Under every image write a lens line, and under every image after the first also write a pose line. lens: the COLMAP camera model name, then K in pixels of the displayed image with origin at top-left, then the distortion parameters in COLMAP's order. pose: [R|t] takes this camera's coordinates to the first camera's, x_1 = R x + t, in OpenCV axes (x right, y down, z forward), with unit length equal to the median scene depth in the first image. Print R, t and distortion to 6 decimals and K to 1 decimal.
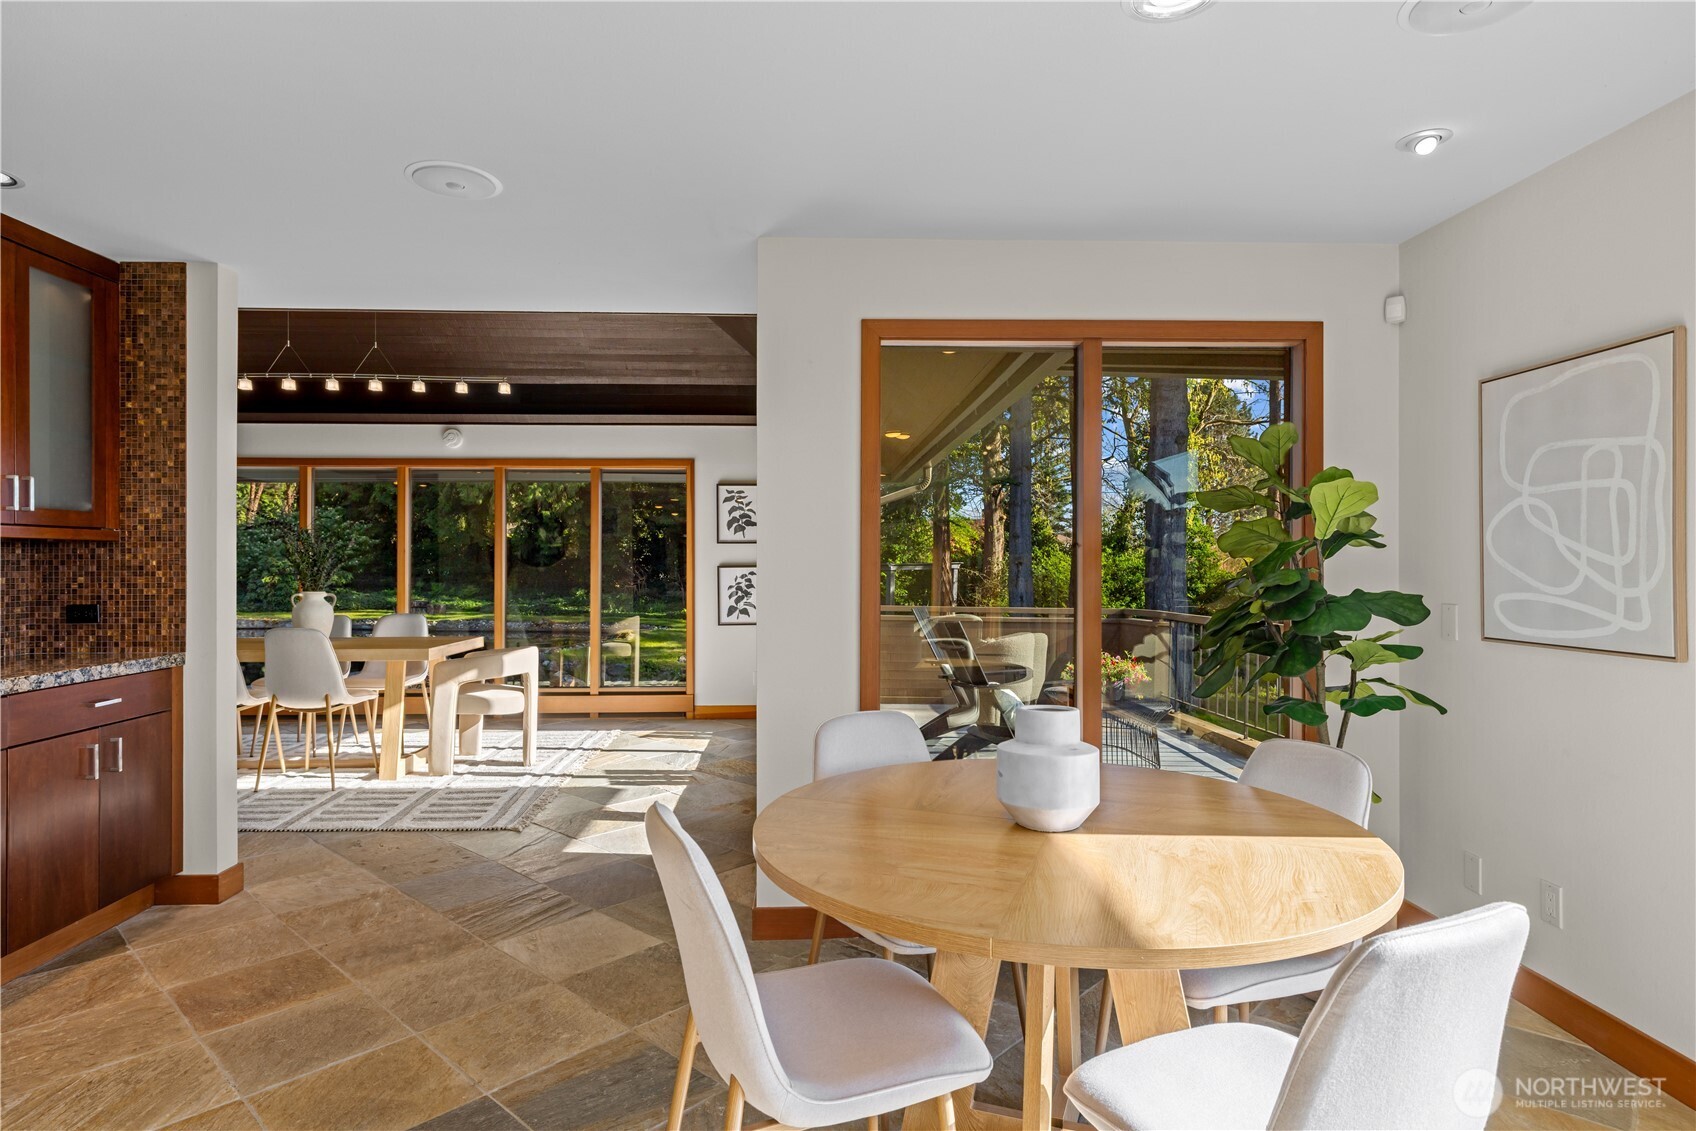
lens RADIAL K [[932.0, 0, 848.2], [0, 932.0, 560.3], [0, 0, 1]] dist [-0.000350, -0.000451]
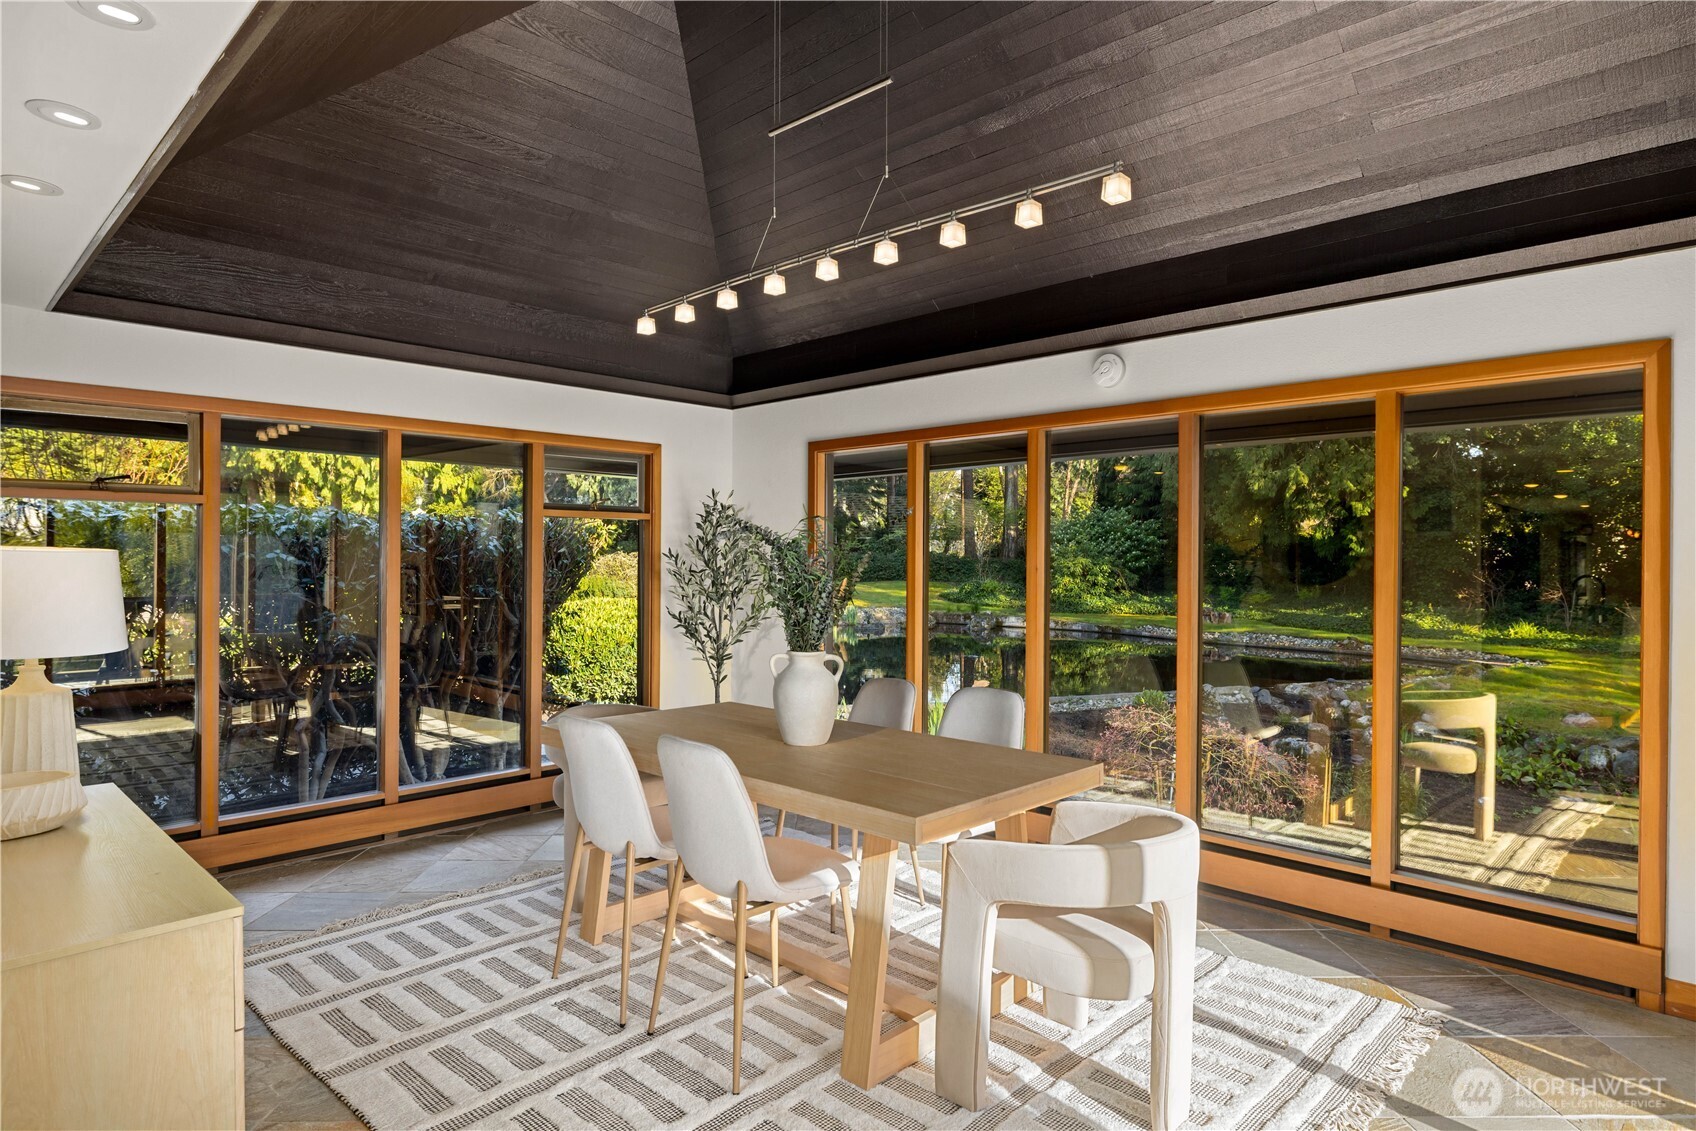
lens RADIAL K [[949.2, 0, 847.1], [0, 949.2, 567.8], [0, 0, 1]] dist [0.004614, 0.000935]
pose [[0.685207, 0.010825, -0.728268, -0.111331], [-0.003044, 0.999923, 0.011999, -0.017881], [0.728342, -0.006005, 0.685188, 0.483630]]
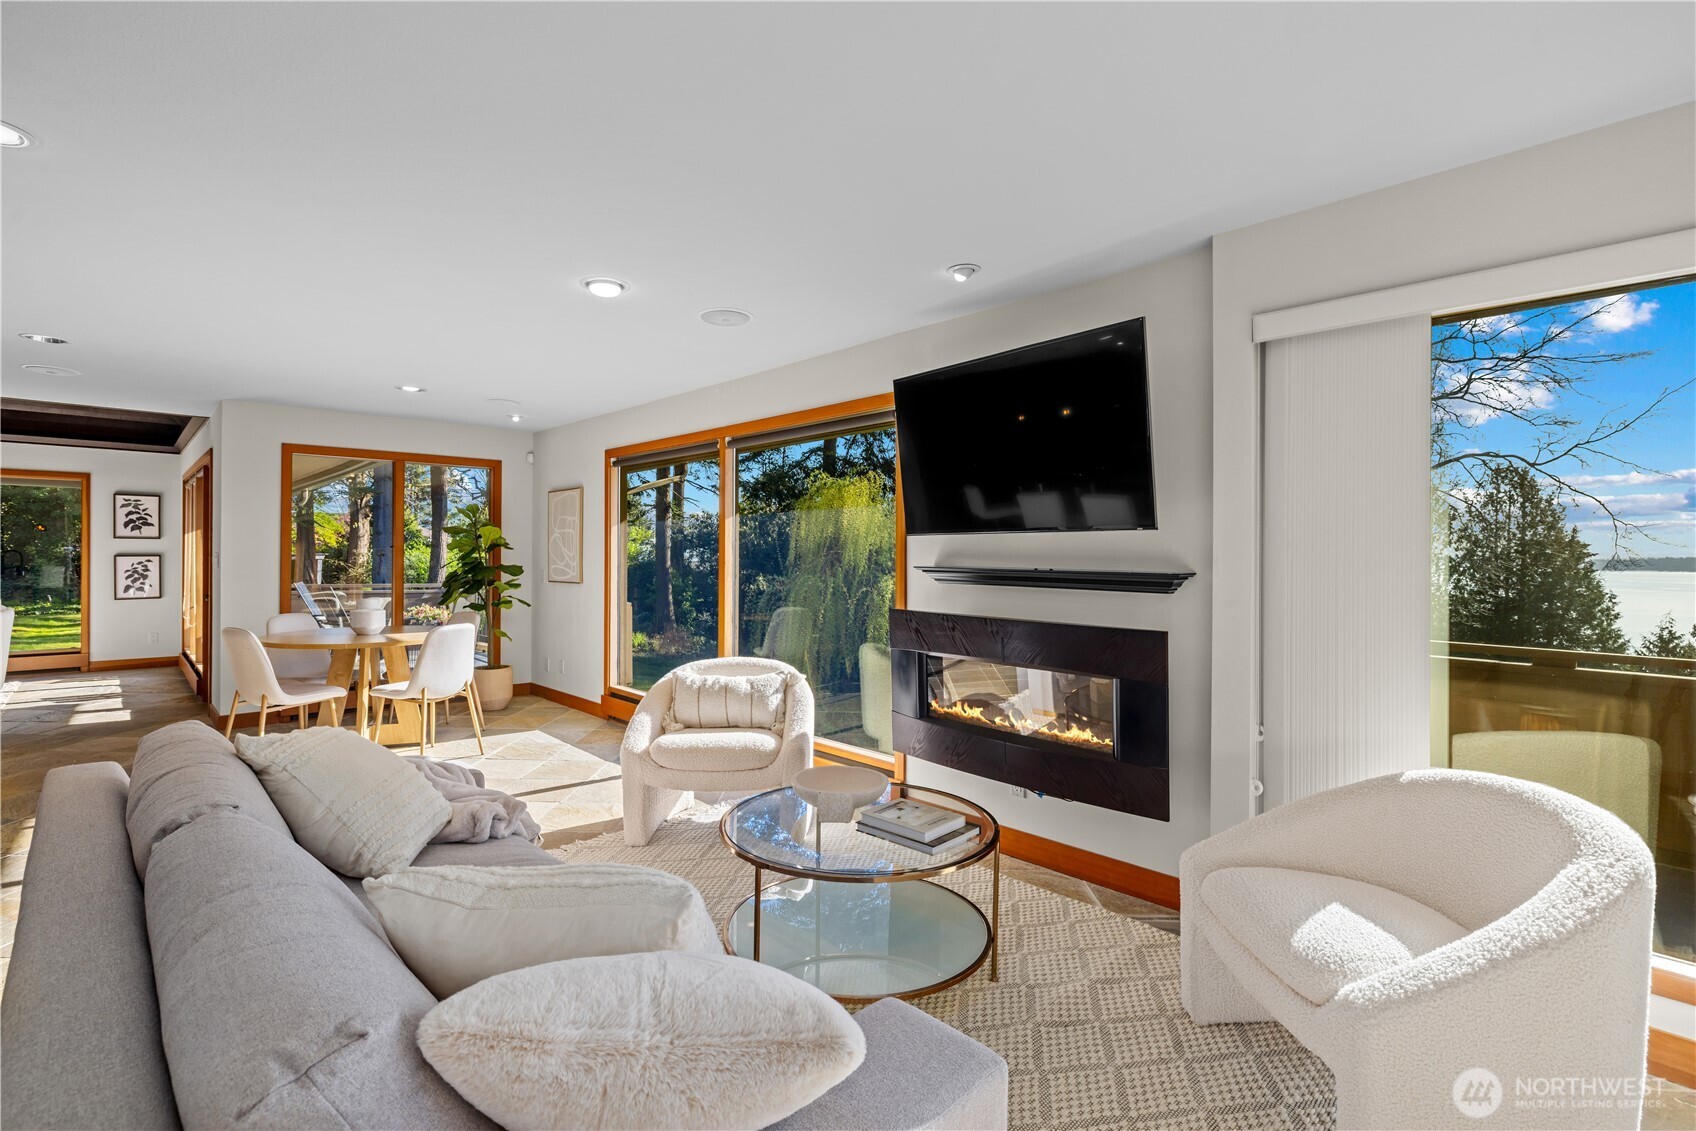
lens RADIAL K [[807.1, 0, 850.3], [0, 807.1, 558.5], [0, 0, 1]] dist [0.002224, 0.000518]
pose [[0.765365, 0.003443, 0.643587, -0.078588], [-0.007399, 0.999967, 0.003448, -0.001065], [-0.643554, -0.007401, 0.765365, -0.562472]]
